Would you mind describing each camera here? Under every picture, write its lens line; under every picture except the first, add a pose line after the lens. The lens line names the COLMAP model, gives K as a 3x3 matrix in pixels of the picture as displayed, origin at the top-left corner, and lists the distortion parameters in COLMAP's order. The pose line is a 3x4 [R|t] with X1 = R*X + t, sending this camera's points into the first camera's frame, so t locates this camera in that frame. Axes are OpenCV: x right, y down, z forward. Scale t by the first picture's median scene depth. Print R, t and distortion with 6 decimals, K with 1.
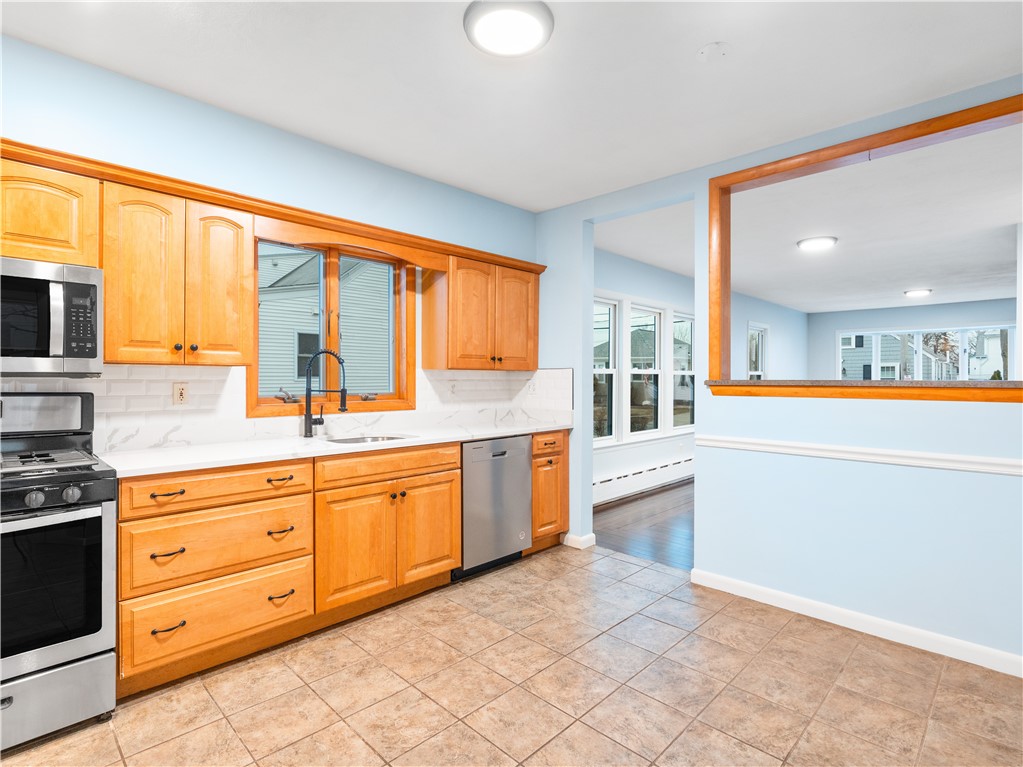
lens RADIAL K [[522.7, 0, 511.5], [0, 522.7, 383.5], [0, 0, 1]] dist [-0.012688, 0.000393]
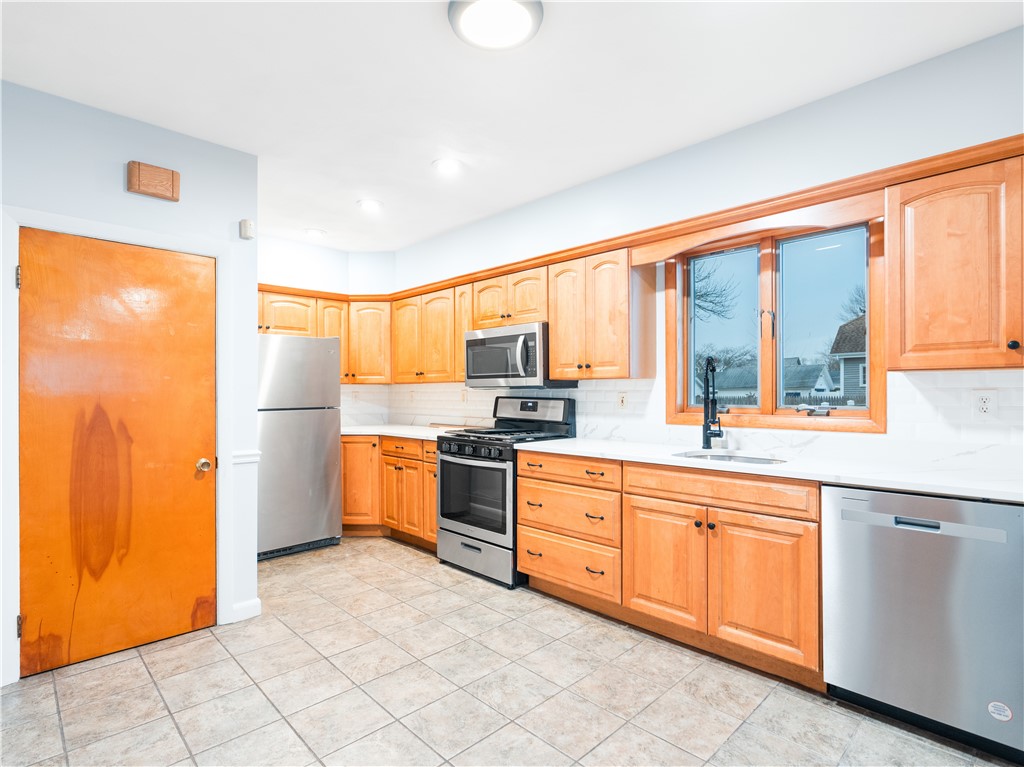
lens RADIAL K [[530.1, 0, 509.6], [0, 530.1, 396.9], [0, 0, 1]] dist [-0.004323, -0.000134]
pose [[-0.030083, 0.008520, -0.999511, 0.676277], [-0.005280, 0.999948, 0.008683, 0.000033], [0.999533, 0.005539, -0.030036, 0.737485]]
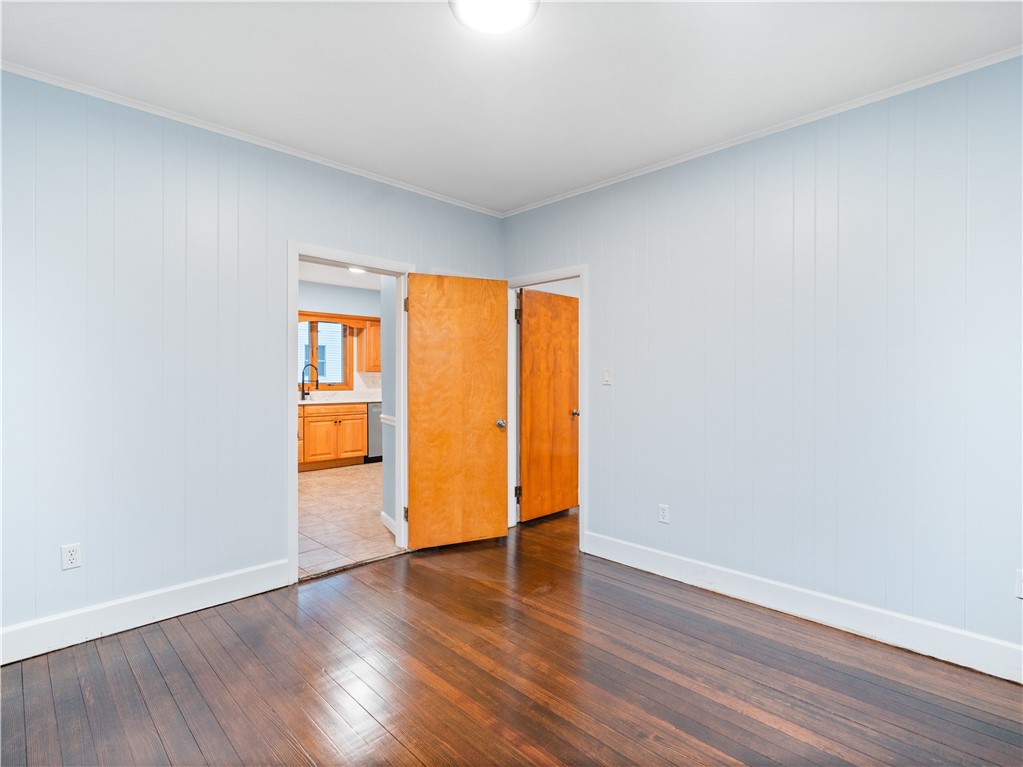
lens RADIAL K [[531.2, 0, 509.4], [0, 531.2, 381.7], [0, 0, 1]] dist [-0.001366, 0.001098]
pose [[0.999517, -0.001519, -0.031048, 0.724590], [0.001444, 0.999996, -0.002417, 0.027350], [0.031052, 0.002371, 0.999515, -1.614527]]
